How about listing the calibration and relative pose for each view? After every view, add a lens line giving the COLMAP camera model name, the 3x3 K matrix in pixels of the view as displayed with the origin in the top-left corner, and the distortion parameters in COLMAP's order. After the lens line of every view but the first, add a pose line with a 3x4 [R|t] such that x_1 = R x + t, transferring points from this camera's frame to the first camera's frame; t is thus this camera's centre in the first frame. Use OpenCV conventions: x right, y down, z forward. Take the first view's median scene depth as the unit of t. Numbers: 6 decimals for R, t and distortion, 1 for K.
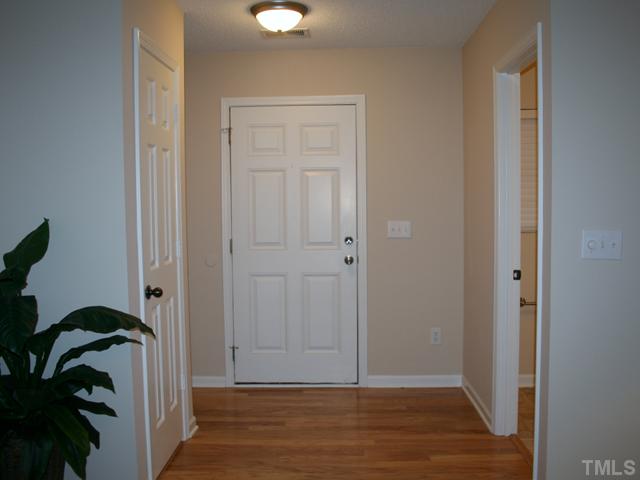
lens RADIAL K [[619.8, 0, 311.4], [0, 619.8, 242.3], [0, 0, 1]] dist [-0.116516, 0.035004]
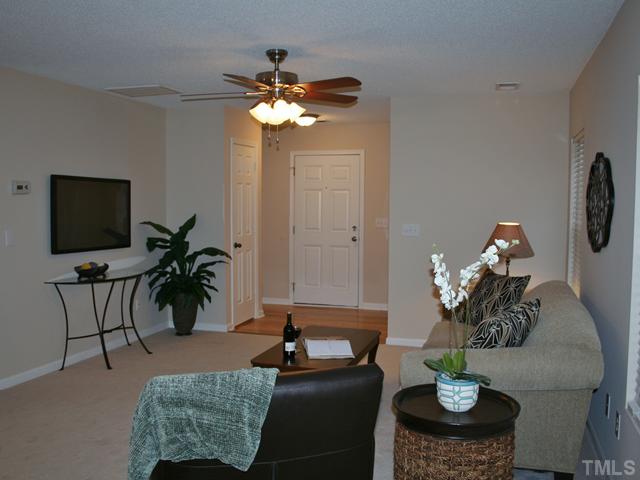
lens RADIAL K [[619.8, 0, 311.4], [0, 619.8, 242.3], [0, 0, 1]] dist [-0.116516, 0.035004]
pose [[0.962168, 0.035641, -0.270115, 0.577008], [-0.032859, 0.999350, 0.014816, 0.020534], [0.270467, -0.005380, 0.962714, -1.071367]]
